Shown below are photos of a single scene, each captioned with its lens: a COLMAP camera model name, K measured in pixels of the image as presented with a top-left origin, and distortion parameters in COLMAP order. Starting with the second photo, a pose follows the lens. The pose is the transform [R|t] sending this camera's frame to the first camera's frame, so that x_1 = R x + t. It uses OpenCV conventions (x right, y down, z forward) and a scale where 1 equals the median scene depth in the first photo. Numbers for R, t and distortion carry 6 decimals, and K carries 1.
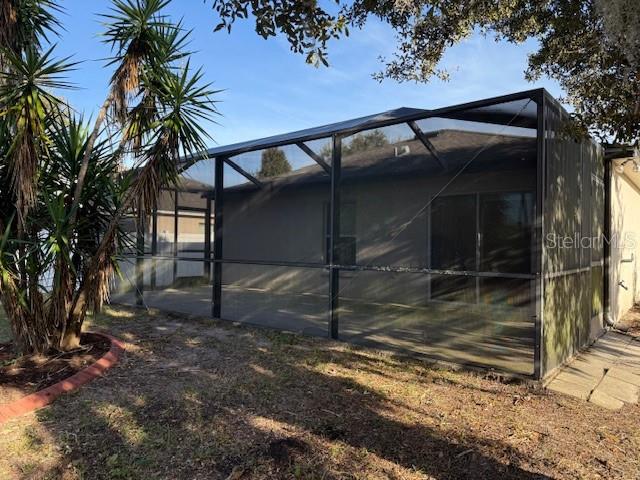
lens RADIAL K [[456.7, 0, 320.0], [0, 456.7, 240.0], [0, 0, 1]] dist [0.098739, -0.140052]
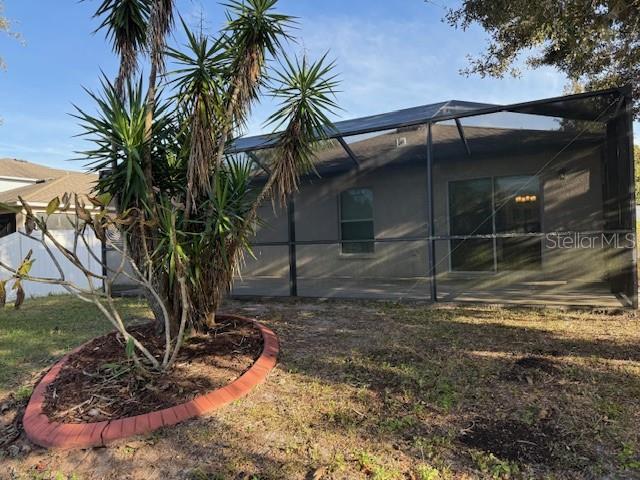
lens RADIAL K [[456.7, 0, 320.0], [0, 456.7, 240.0], [0, 0, 1]] dist [0.098739, -0.140052]
pose [[0.975555, -0.047744, 0.214508, -0.509760], [0.047087, 0.998857, 0.008172, 0.042061], [-0.214653, 0.002128, 0.976688, -0.064075]]
